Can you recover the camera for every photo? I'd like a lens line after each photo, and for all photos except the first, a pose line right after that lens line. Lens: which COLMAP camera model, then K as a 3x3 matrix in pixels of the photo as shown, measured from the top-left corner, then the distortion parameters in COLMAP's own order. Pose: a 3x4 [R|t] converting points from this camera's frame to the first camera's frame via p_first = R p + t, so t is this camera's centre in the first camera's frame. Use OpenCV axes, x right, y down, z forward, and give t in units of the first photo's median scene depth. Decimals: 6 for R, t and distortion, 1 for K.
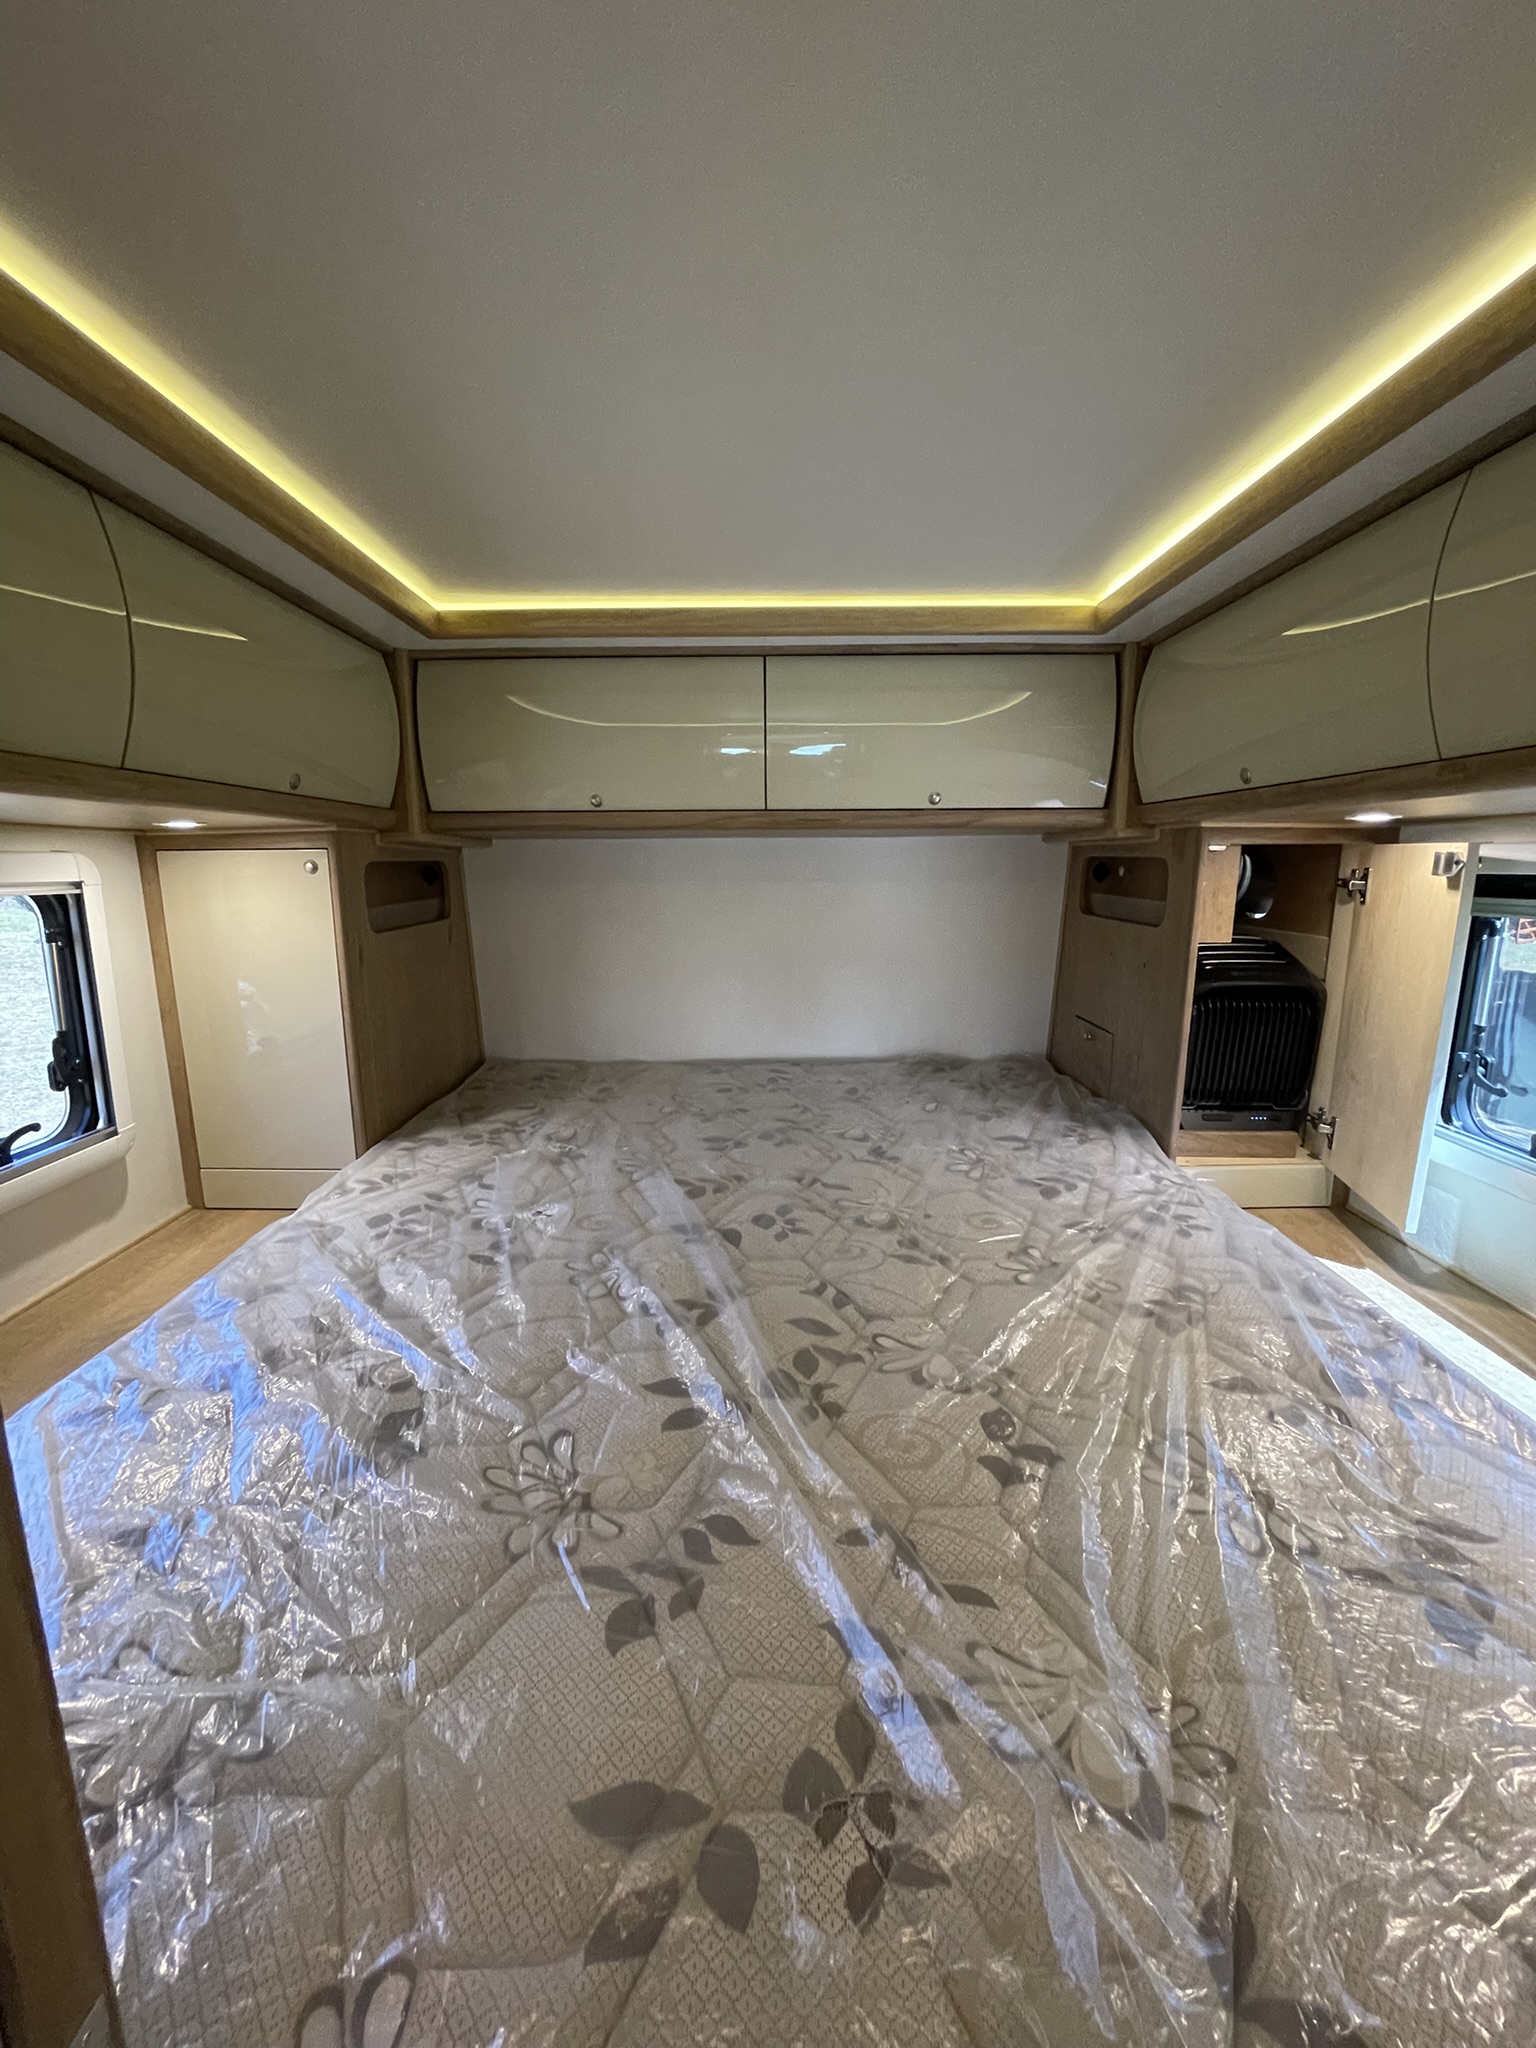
lens RADIAL K [[820.4, 0, 759.5], [0, 820.4, 1014.6], [0, 0, 1]] dist [-0.001667, -0.001303]
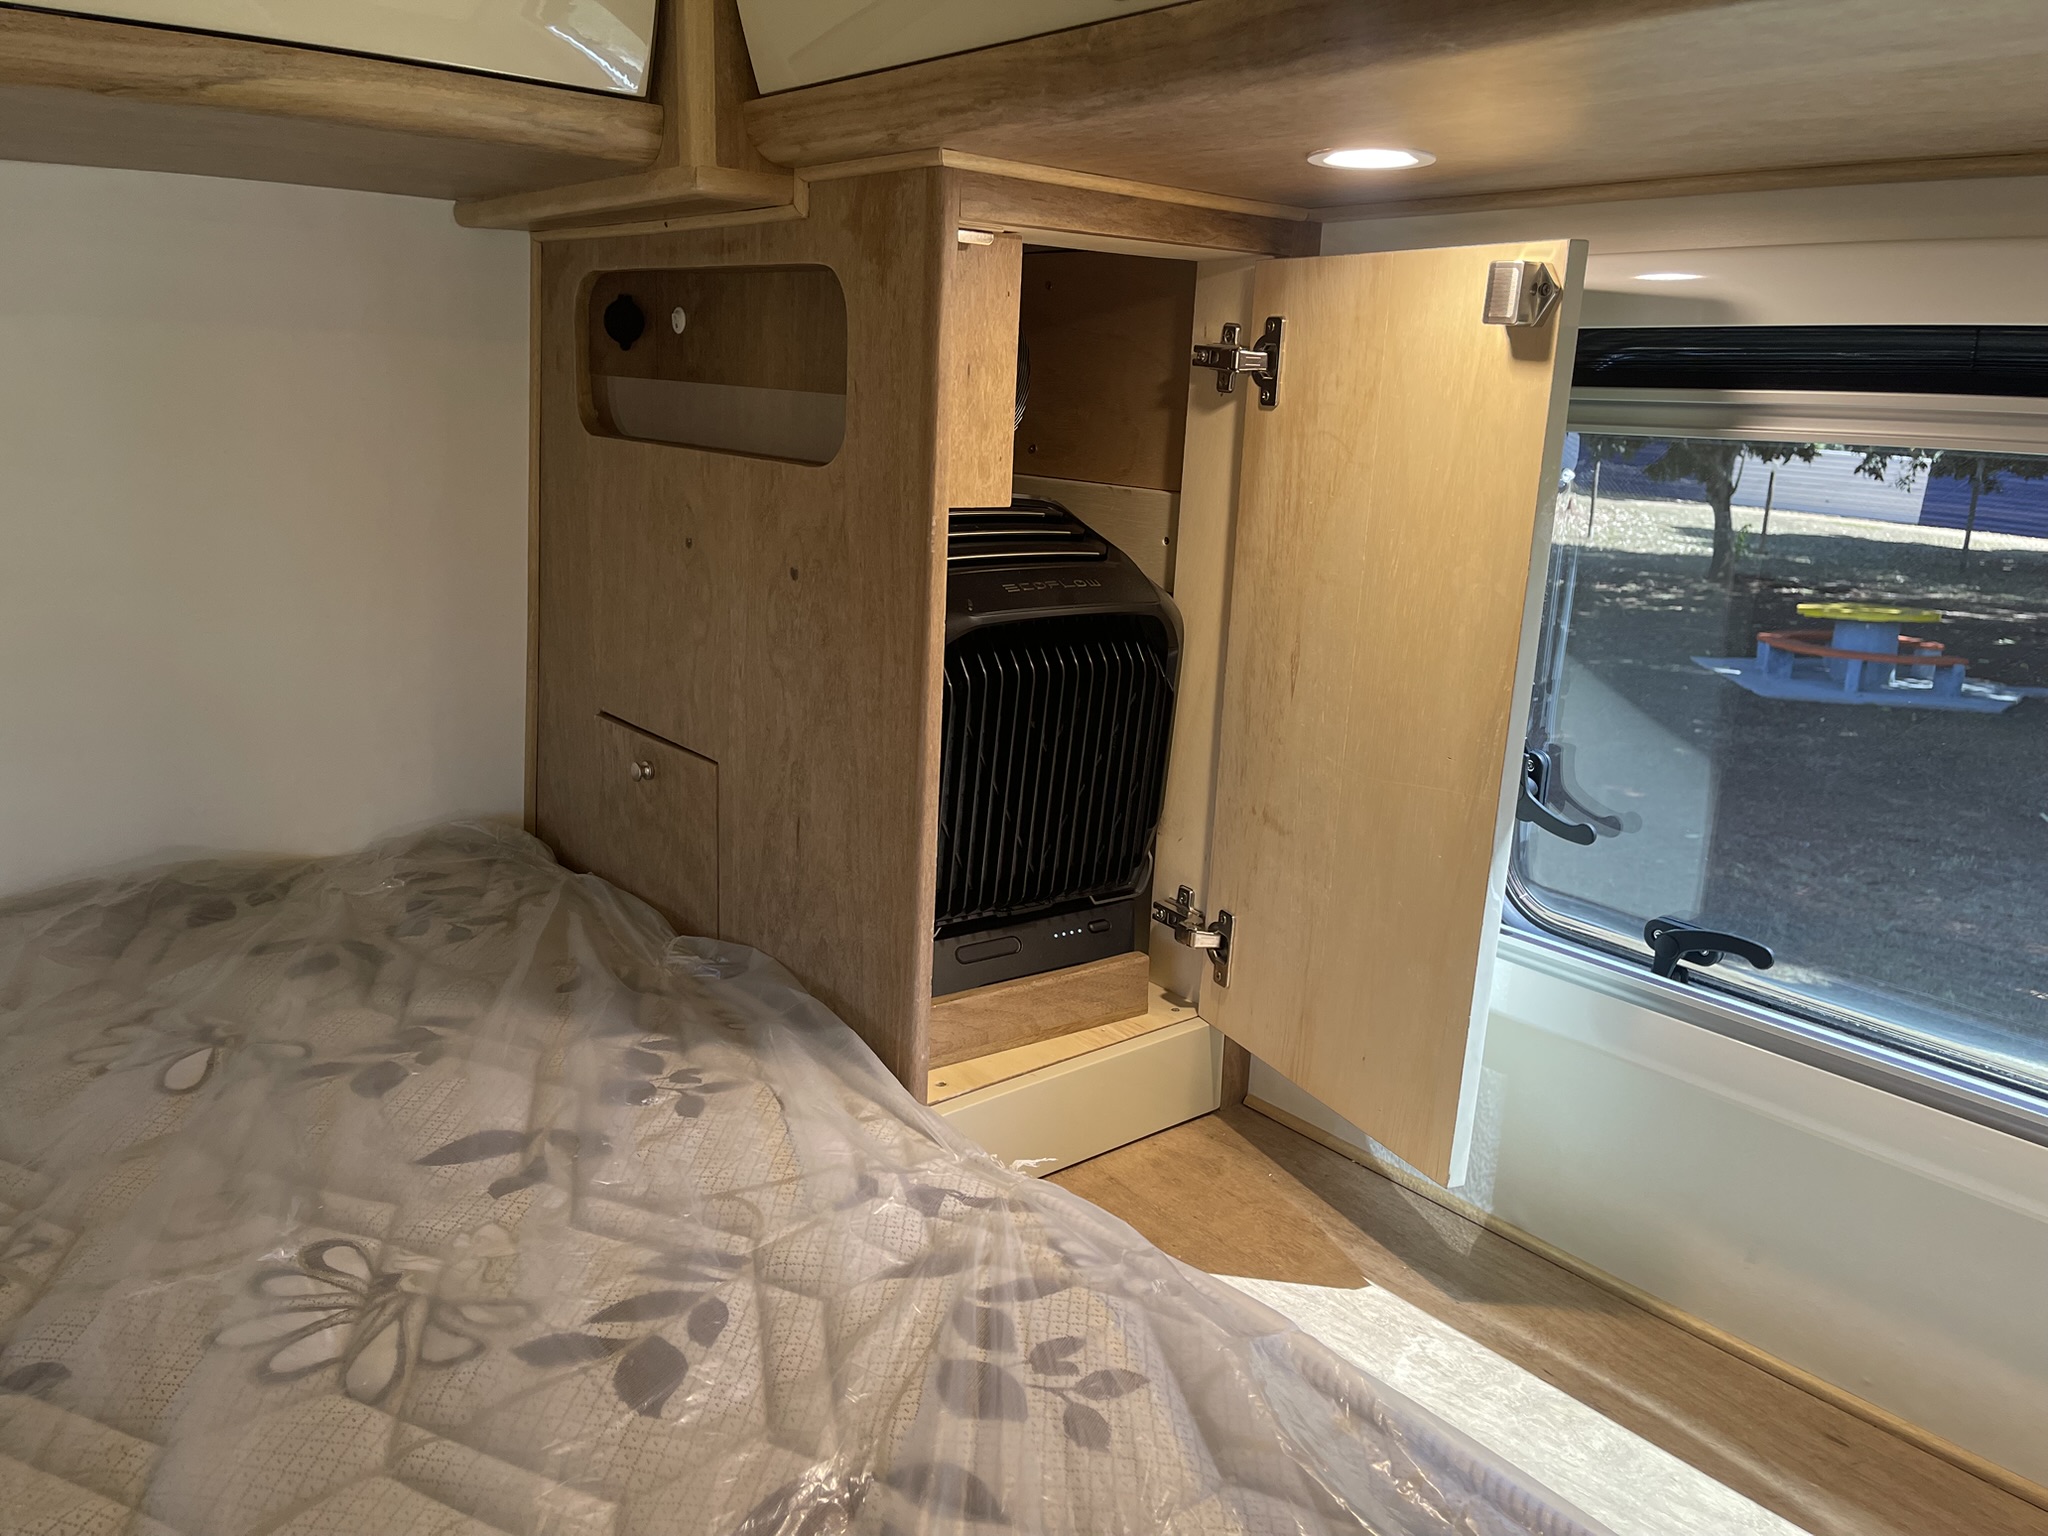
lens RADIAL K [[1548.7, 0, 1023.3], [0, 1548.7, 763.4], [0, 0, 1]] dist [0.073412, -0.090179]
pose [[0.772600, -0.118627, 0.623712, 0.101944], [0.075614, 0.992590, 0.095122, -0.032395], [-0.630374, -0.026330, 0.775845, 0.370815]]
